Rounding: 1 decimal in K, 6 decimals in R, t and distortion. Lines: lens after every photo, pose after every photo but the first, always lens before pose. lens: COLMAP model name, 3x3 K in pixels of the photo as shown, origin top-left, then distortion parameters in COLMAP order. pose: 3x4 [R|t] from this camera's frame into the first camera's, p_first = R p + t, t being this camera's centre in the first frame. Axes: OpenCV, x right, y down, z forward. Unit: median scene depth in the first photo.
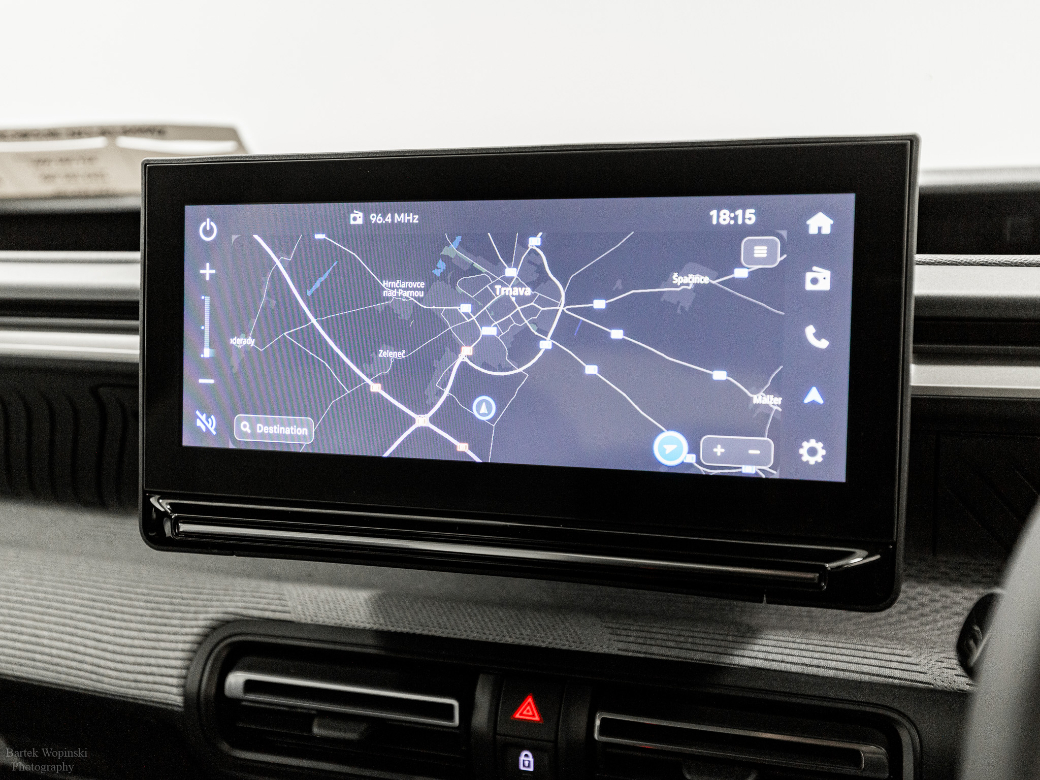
lens RADIAL K [[1115.4, 0, 520.0], [0, 1115.4, 390.0], [0, 0, 1]] dist [0.014433, -0.004037]
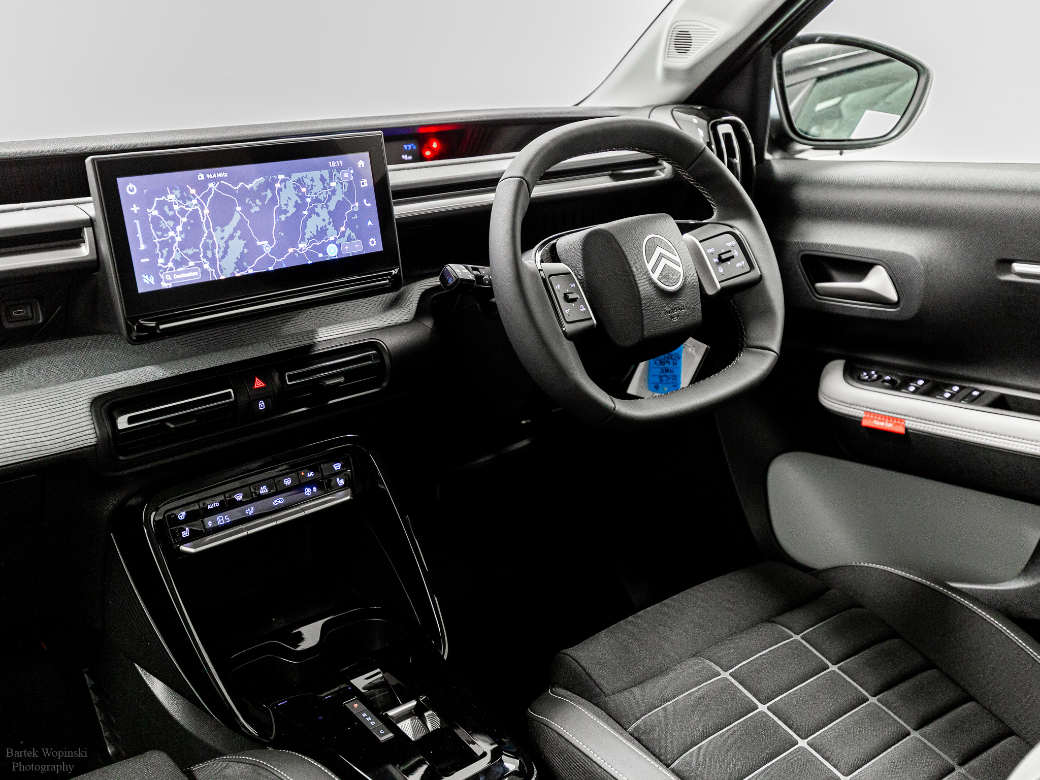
lens RADIAL K [[1115.4, 0, 520.0], [0, 1115.4, 390.0], [0, 0, 1]] dist [0.014433, -0.004037]
pose [[0.501698, -0.255486, 0.826454, -1.762122], [0.163955, 0.966157, 0.199145, -0.076600], [-0.849363, 0.035590, 0.526608, -0.728683]]
